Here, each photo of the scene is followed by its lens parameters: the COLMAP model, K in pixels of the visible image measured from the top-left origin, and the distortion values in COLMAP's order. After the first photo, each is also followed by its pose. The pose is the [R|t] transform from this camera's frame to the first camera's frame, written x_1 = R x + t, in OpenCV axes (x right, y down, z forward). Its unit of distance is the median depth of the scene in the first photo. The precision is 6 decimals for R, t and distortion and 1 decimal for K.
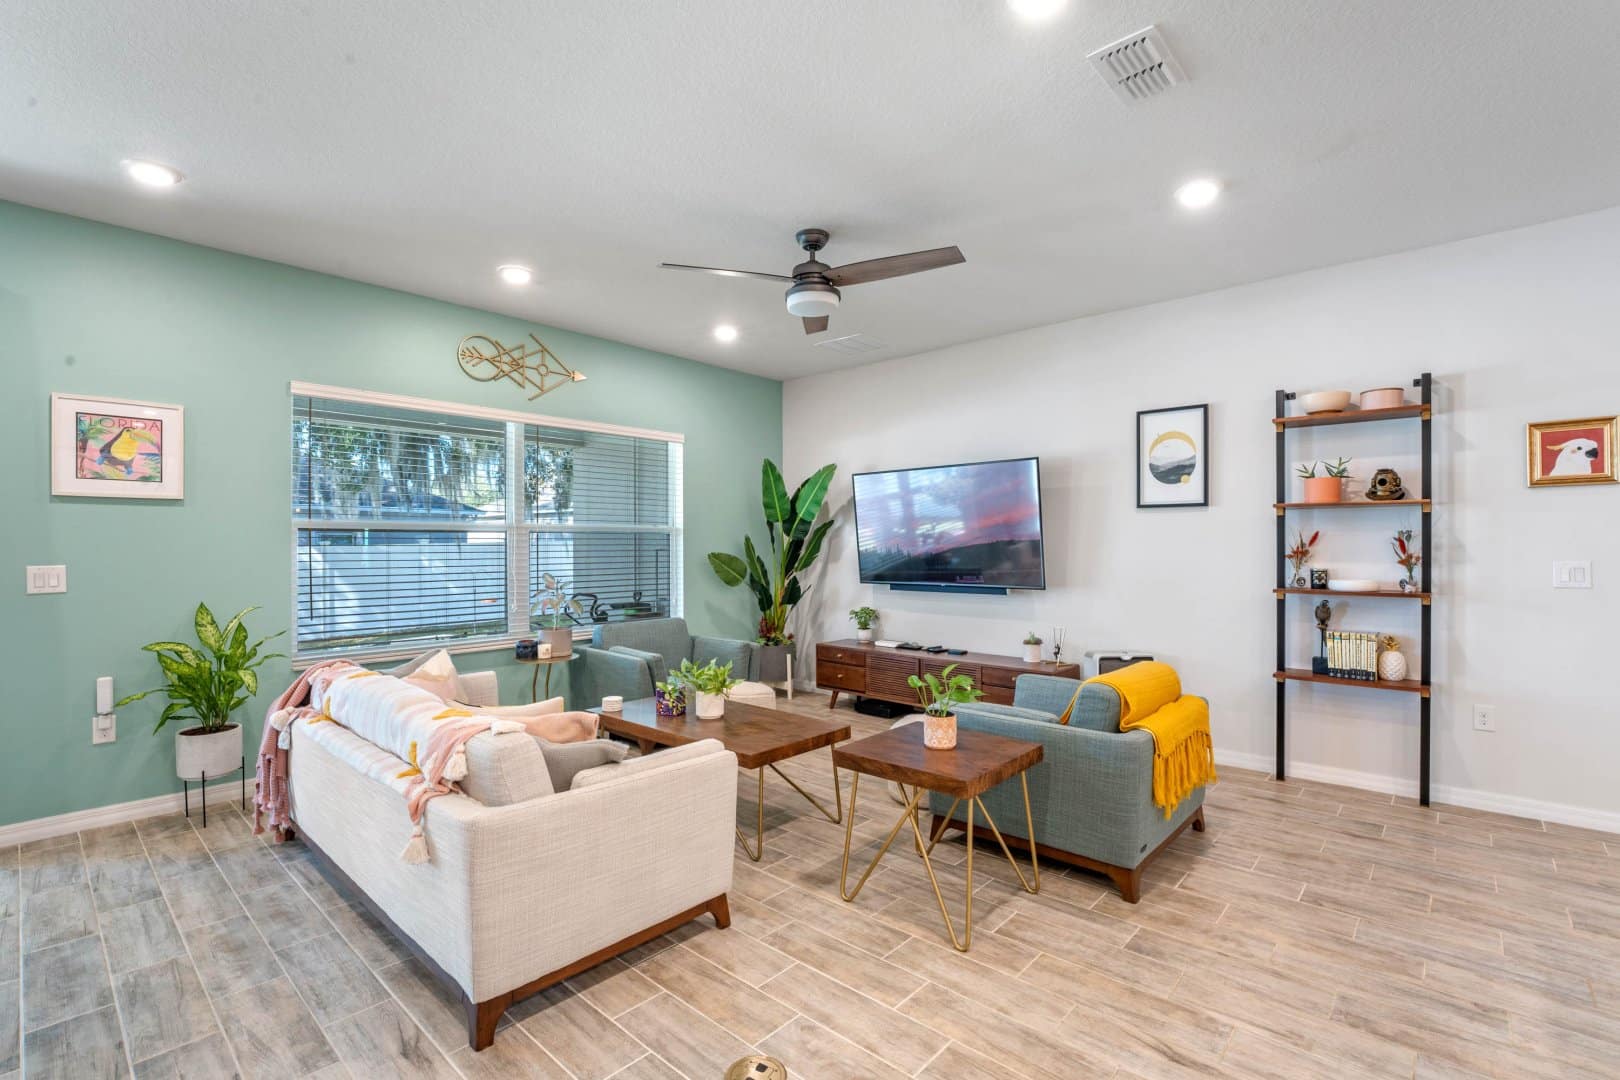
lens RADIAL K [[730.9, 0, 806.6], [0, 730.9, 548.4], [0, 0, 1]] dist [-0.018177, -0.000110]
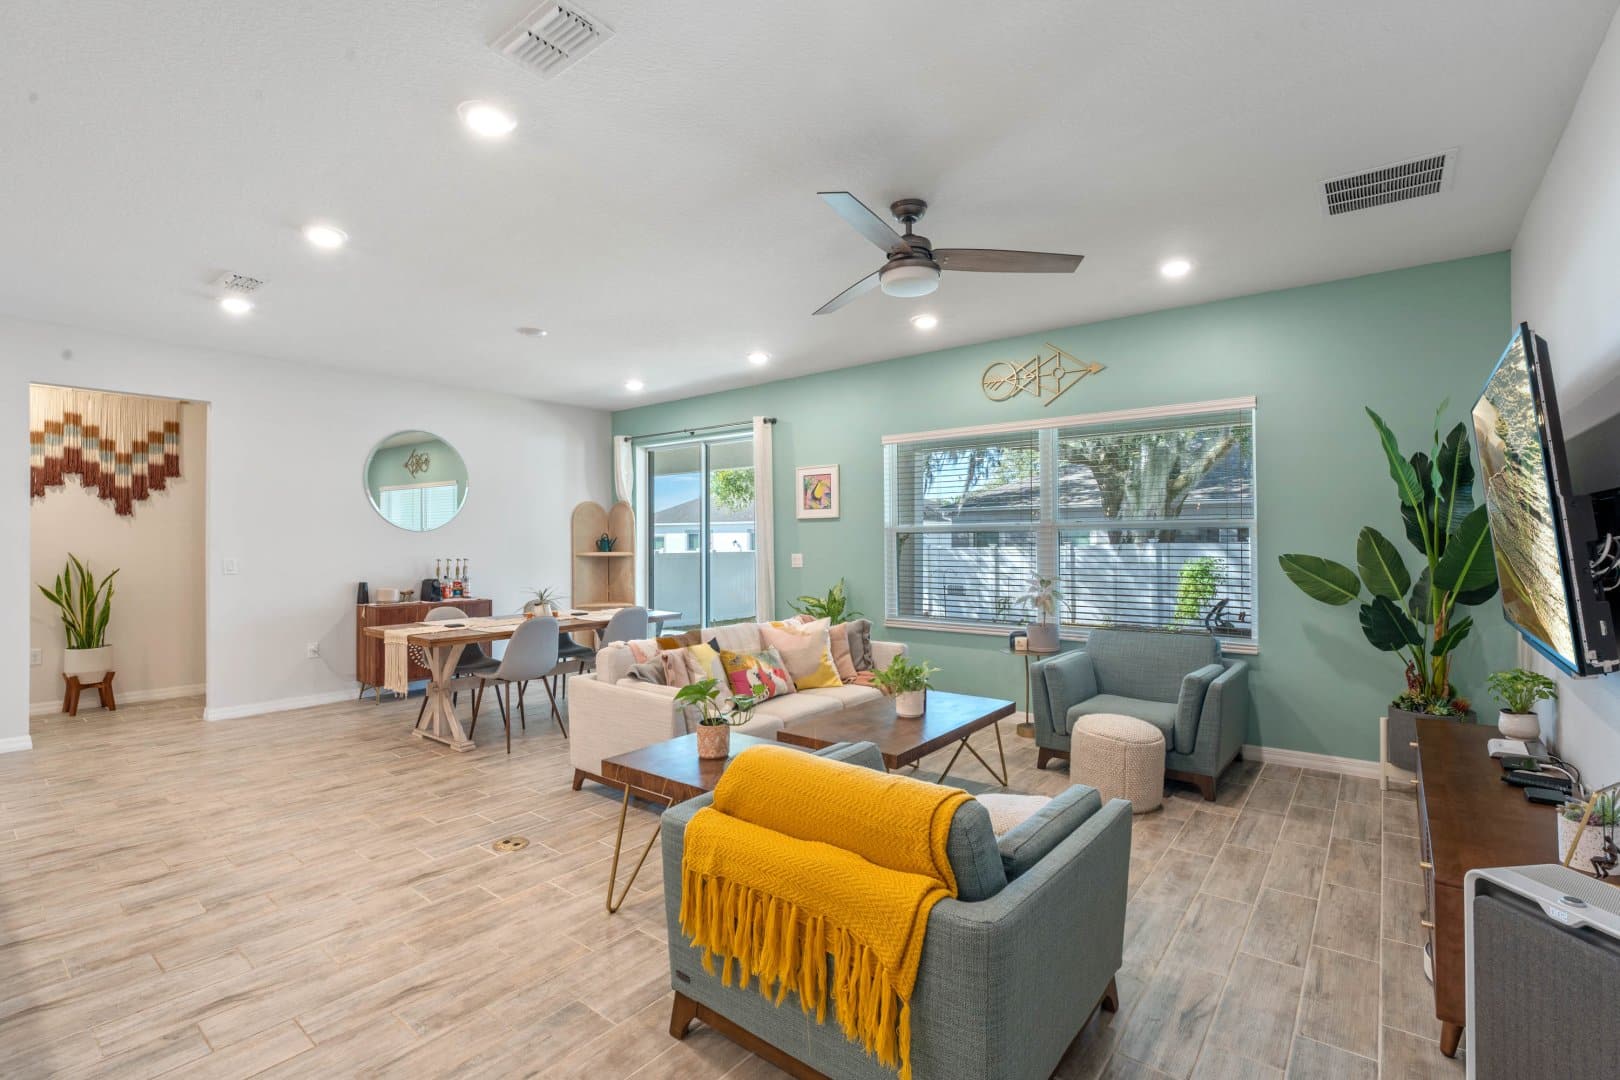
lens RADIAL K [[730.9, 0, 806.9], [0, 730.9, 534.5], [0, 0, 1]] dist [-0.018177, -0.000110]
pose [[0.067743, -0.007006, -0.997678, 0.945994], [0.001326, 0.999975, -0.006932, -0.015404], [0.997702, -0.000853, 0.067751, 0.850993]]
